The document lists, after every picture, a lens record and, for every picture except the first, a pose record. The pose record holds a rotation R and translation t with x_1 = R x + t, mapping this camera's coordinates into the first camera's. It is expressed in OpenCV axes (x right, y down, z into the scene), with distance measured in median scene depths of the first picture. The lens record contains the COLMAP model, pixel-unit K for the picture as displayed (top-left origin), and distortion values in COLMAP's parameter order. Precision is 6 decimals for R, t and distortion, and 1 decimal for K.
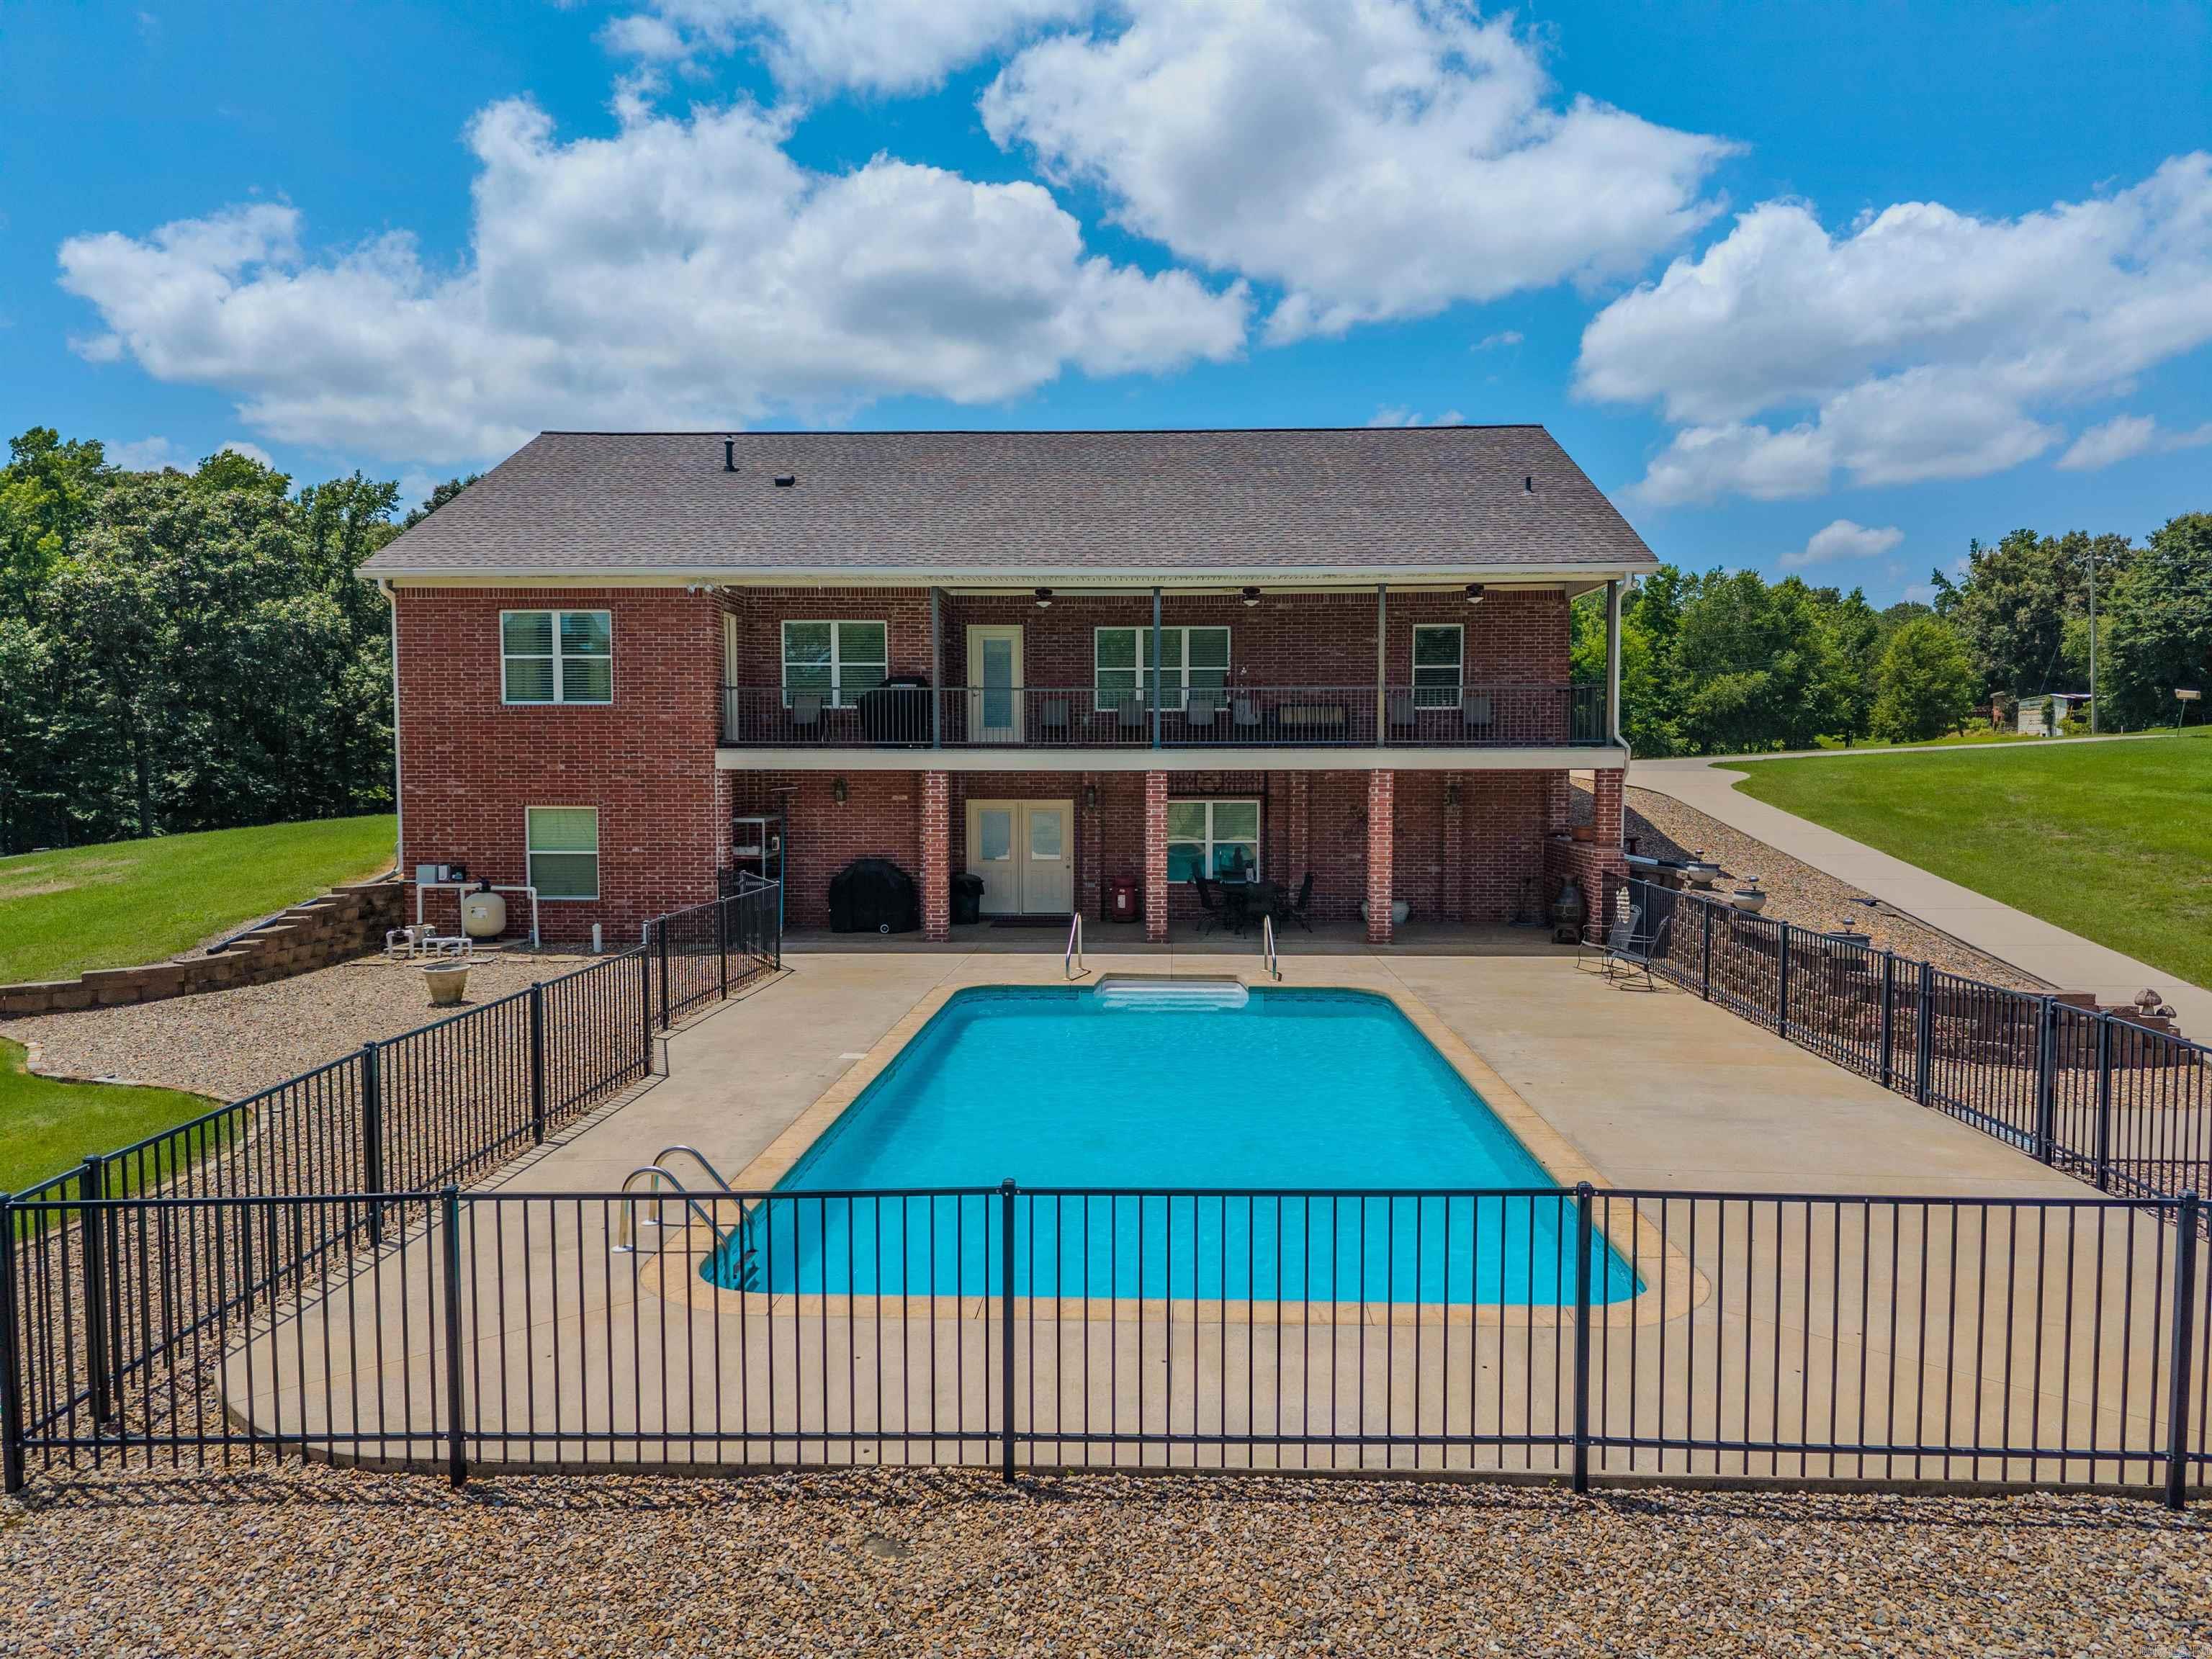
lens RADIAL K [[1589.1, 0, 1106.0], [0, 1589.1, 829.5], [0, 0, 1]] dist [-0.000868, -0.001982]
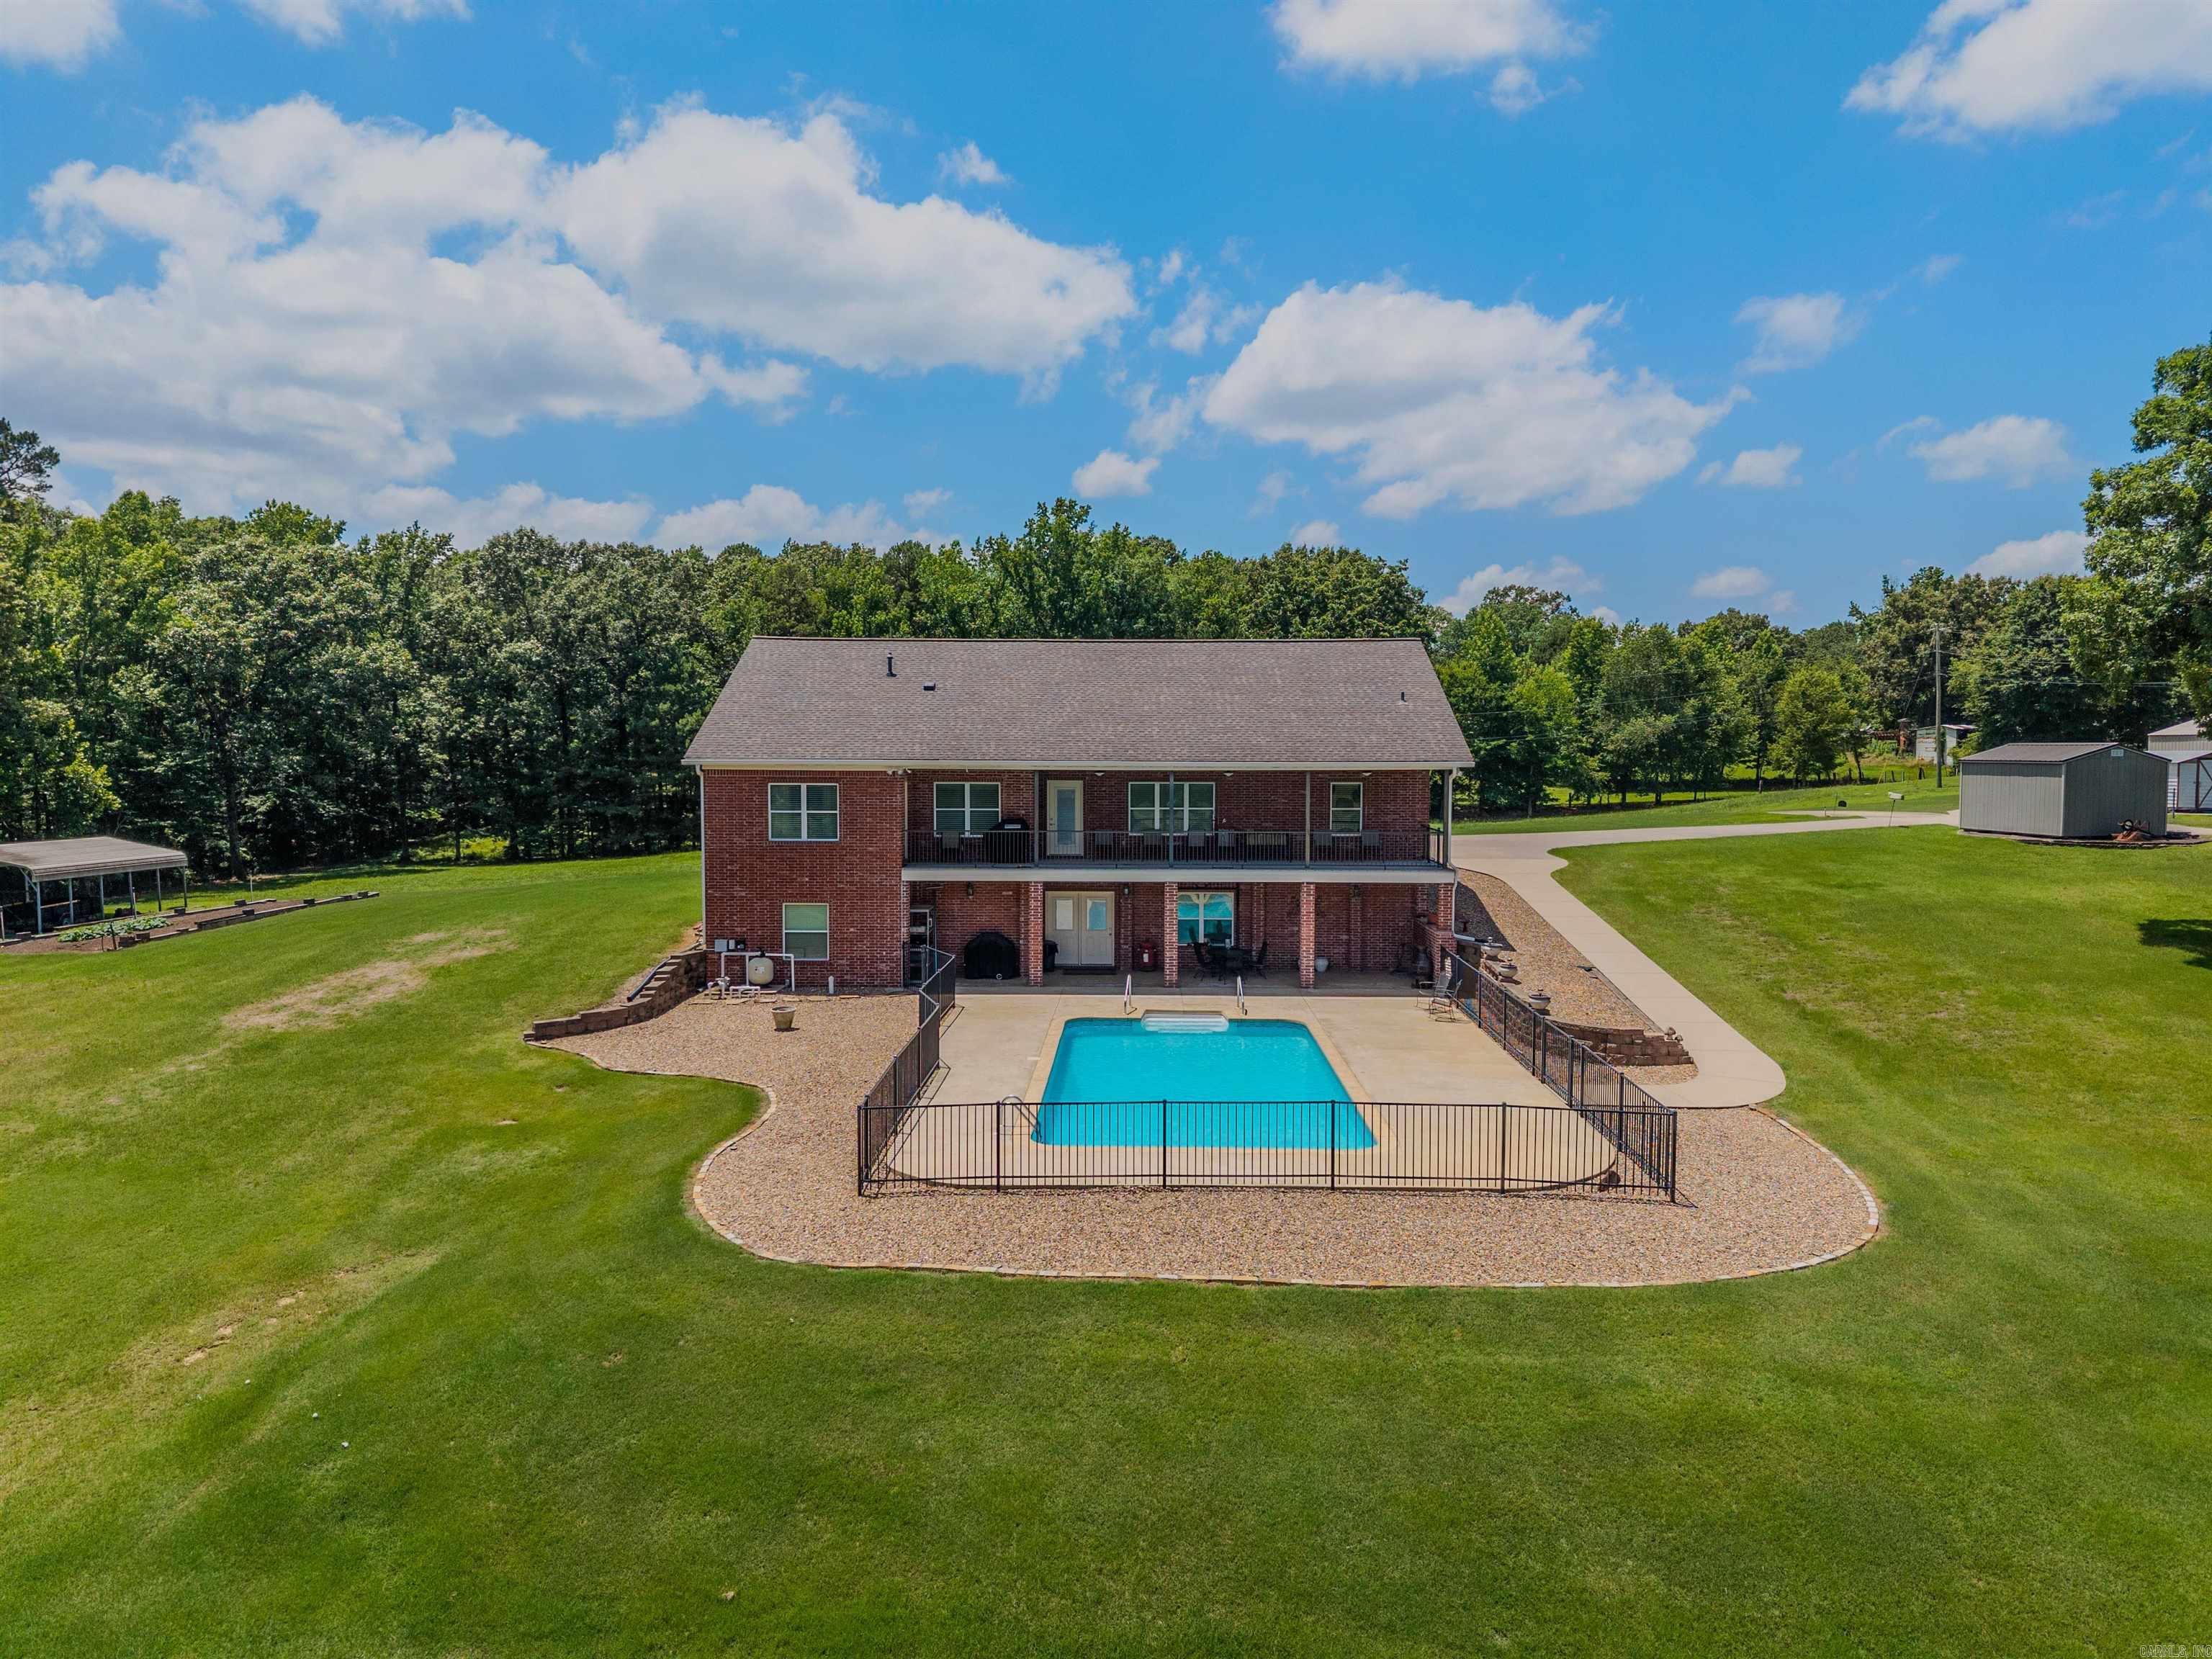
lens RADIAL K [[1516.1, 0, 1106.0], [0, 1516.1, 829.5], [0, 0, 1]] dist [0.062903, -0.110827]
pose [[0.999882, 0.000859, 0.015333, -0.053072], [-0.000827, 0.999998, -0.002062, -0.078371], [-0.015335, 0.002049, 0.999880, -0.503304]]
